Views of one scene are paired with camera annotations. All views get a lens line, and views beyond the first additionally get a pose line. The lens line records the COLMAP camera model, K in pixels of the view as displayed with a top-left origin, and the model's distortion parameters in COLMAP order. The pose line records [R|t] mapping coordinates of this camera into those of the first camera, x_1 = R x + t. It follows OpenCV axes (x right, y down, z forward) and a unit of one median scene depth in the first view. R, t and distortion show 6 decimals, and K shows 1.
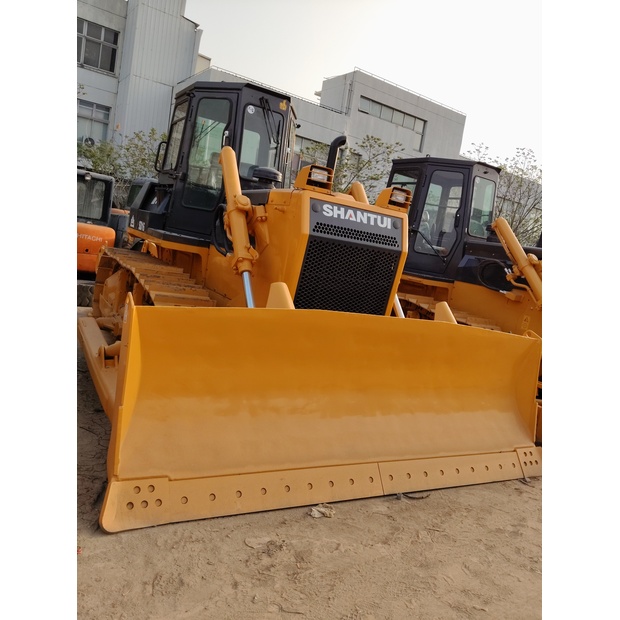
lens RADIAL K [[539.7, 0, 309.8], [0, 539.7, 311.2], [0, 0, 1]] dist [0.011097, -0.017746]
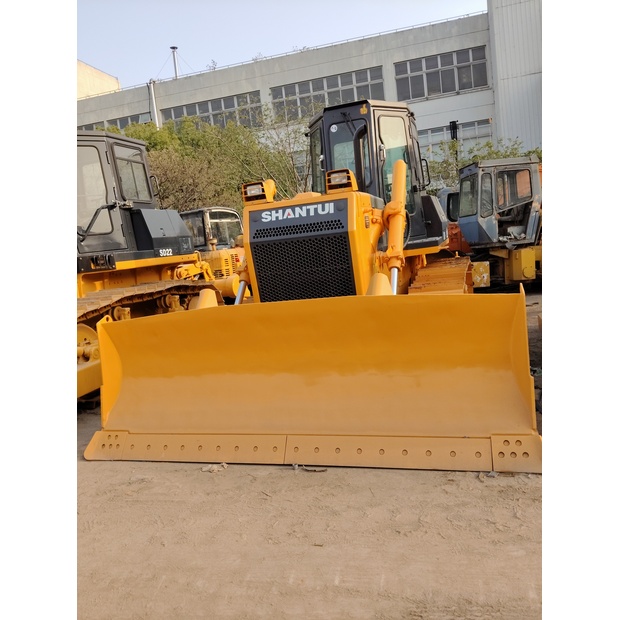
lens RADIAL K [[539.7, 0, 308.5], [0, 539.7, 310.8], [0, 0, 1]] dist [0.011097, -0.017746]
pose [[0.622613, -0.135456, -0.770717, 0.932920], [0.125893, 0.989414, -0.072192, 0.104840], [0.772337, -0.052080, 0.633074, 0.321442]]
